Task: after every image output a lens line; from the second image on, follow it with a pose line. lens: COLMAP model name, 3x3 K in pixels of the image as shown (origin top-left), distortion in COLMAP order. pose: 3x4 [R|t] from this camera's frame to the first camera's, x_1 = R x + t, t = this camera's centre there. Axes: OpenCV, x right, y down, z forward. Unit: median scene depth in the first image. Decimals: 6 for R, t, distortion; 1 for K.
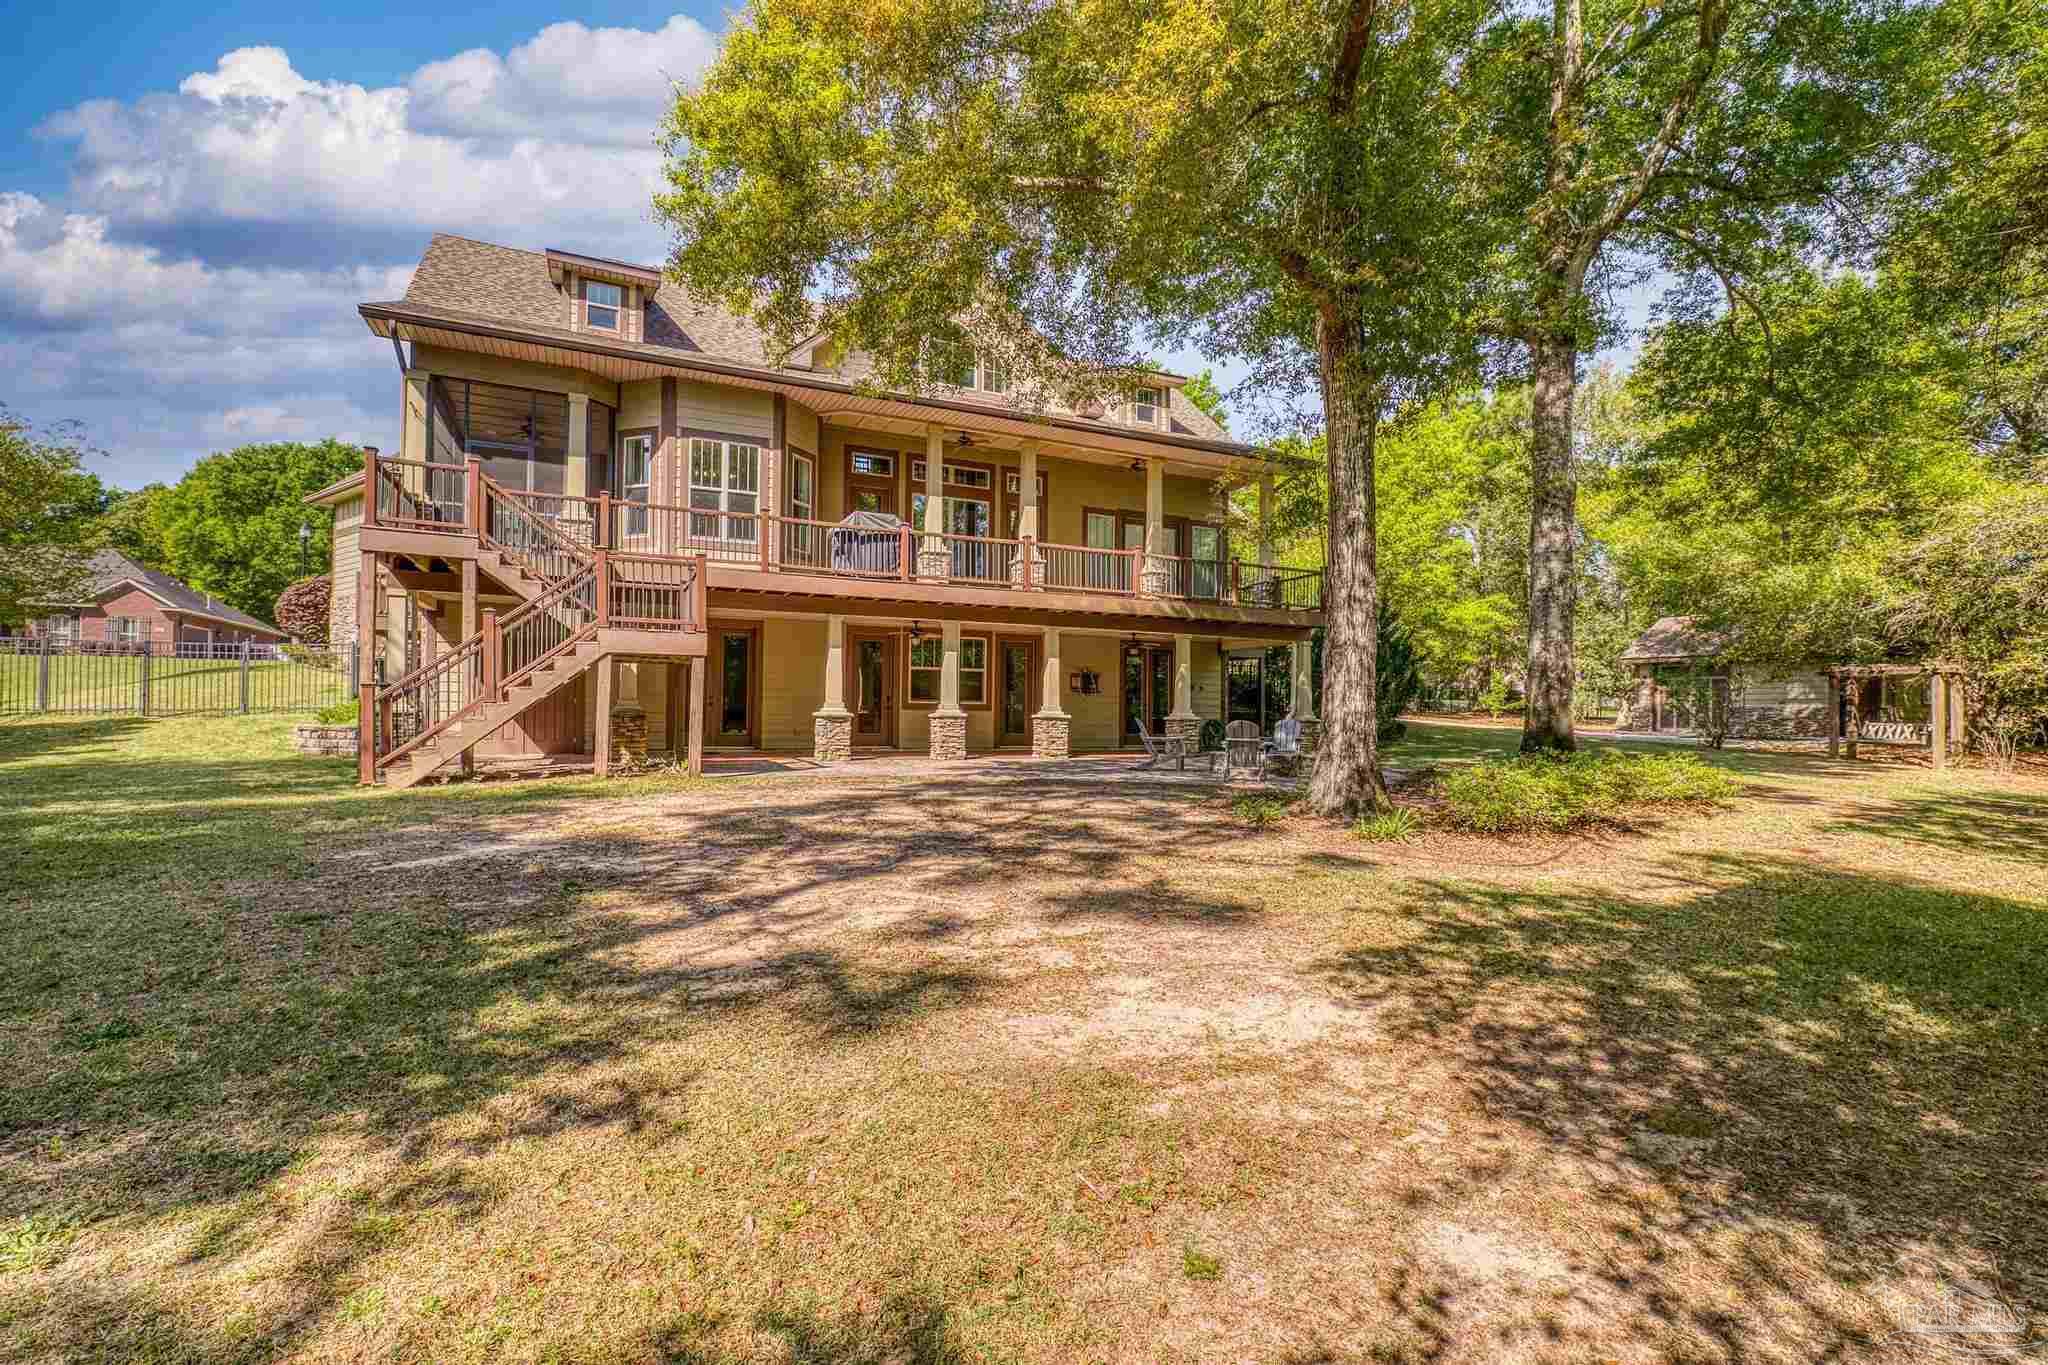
lens RADIAL K [[866.1, 0, 1013.9], [0, 866.1, 697.4], [0, 0, 1]] dist [0.001535, 0.000464]
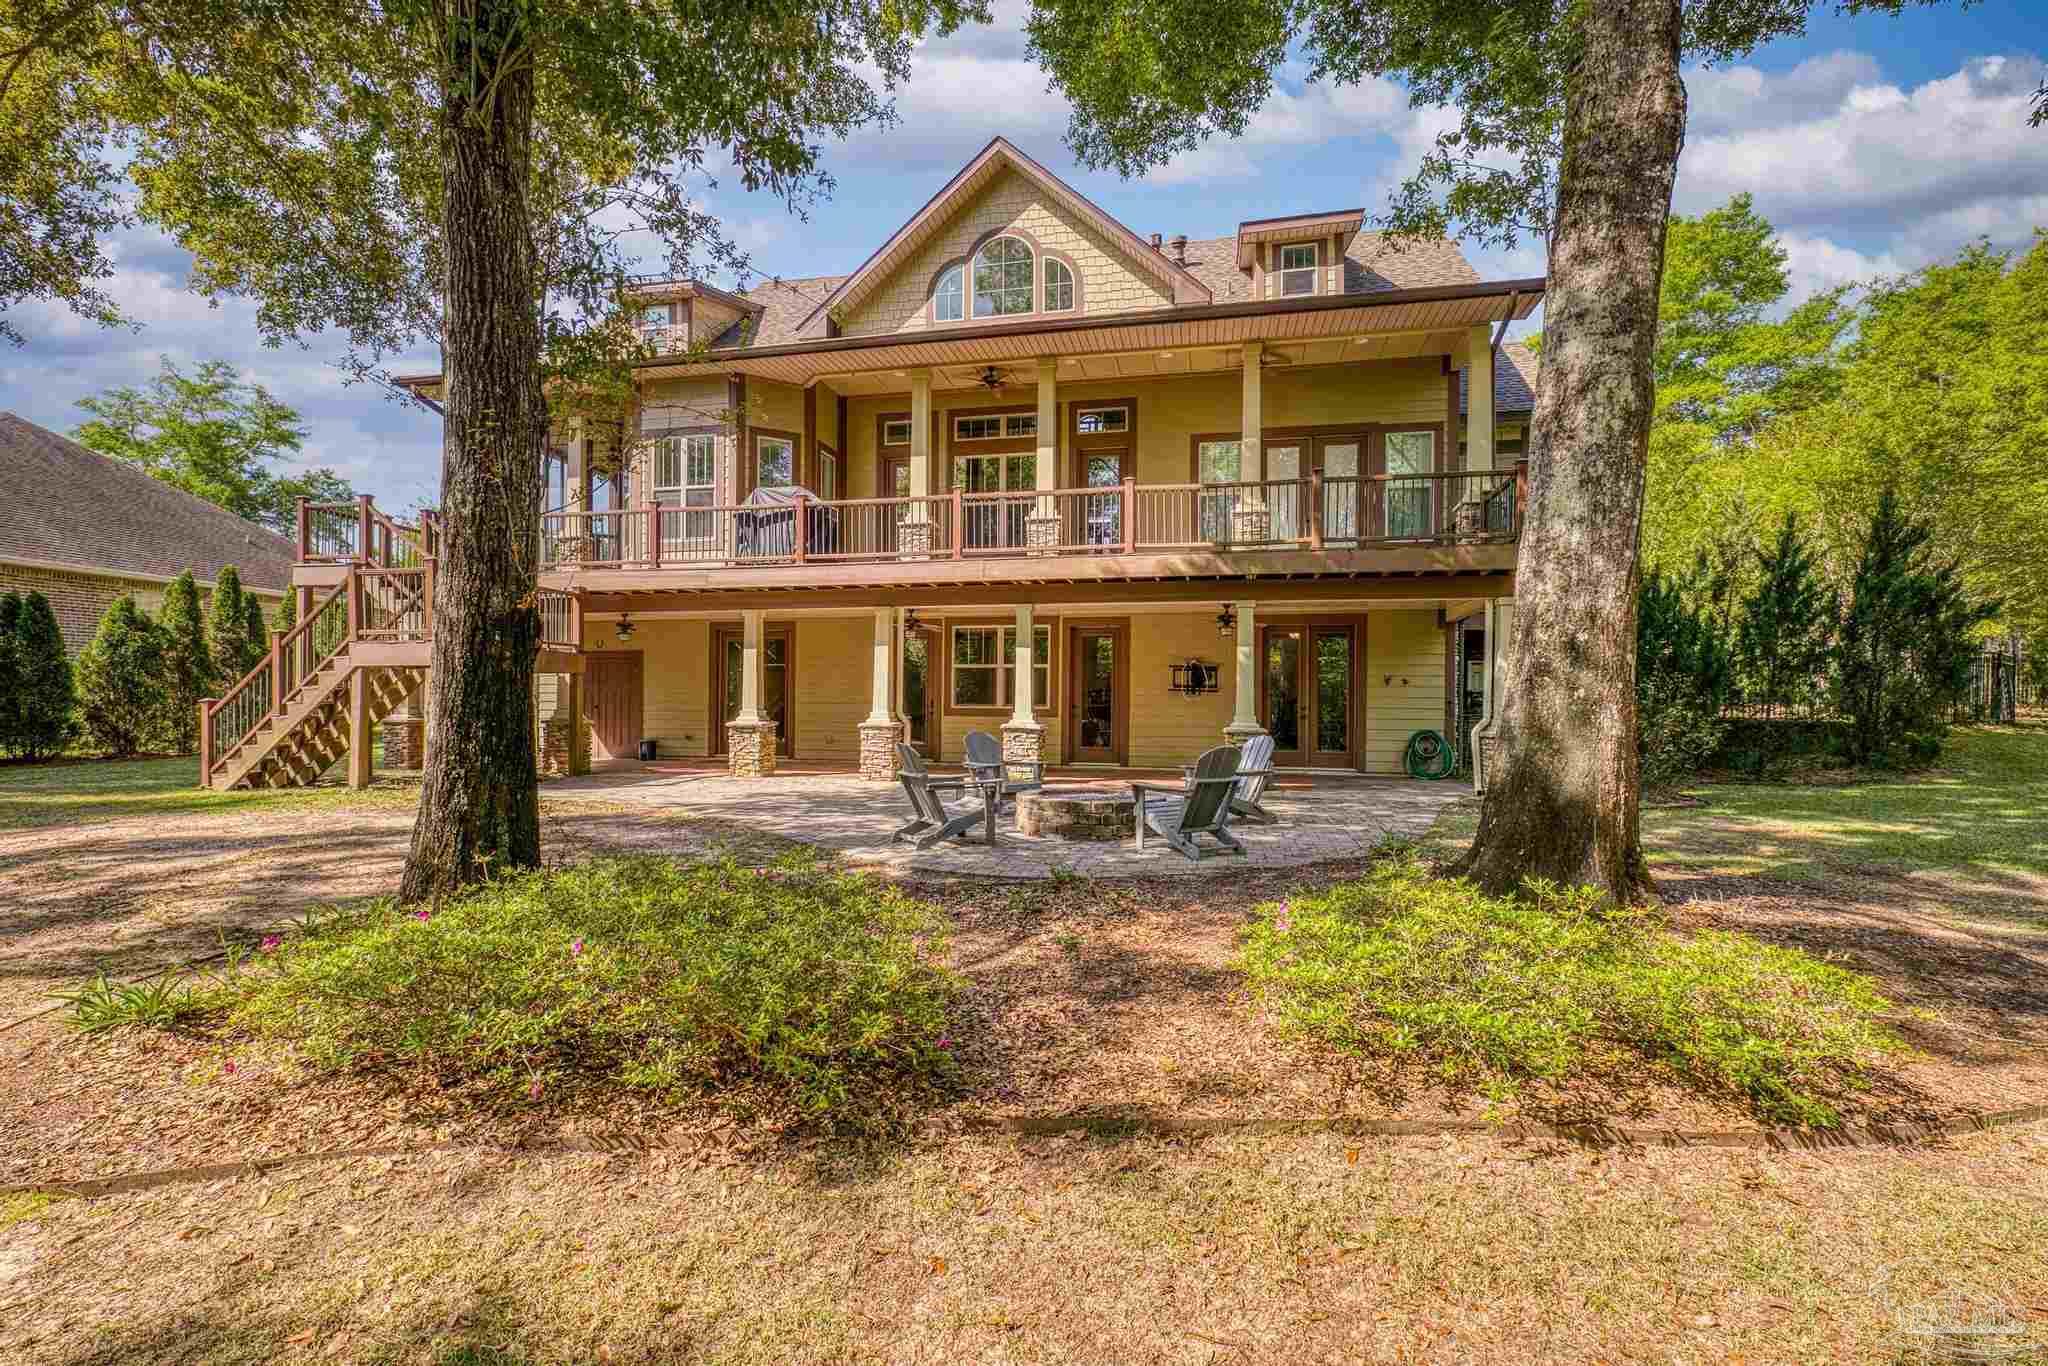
lens RADIAL K [[866.1, 0, 1026.0], [0, 866.1, 699.9], [0, 0, 1]] dist [0.001535, 0.000464]
pose [[0.817962, -0.011864, -0.575150, 0.517170], [0.014759, 0.999891, 0.000365, -0.001013], [0.575083, -0.008788, 0.818048, 0.436171]]
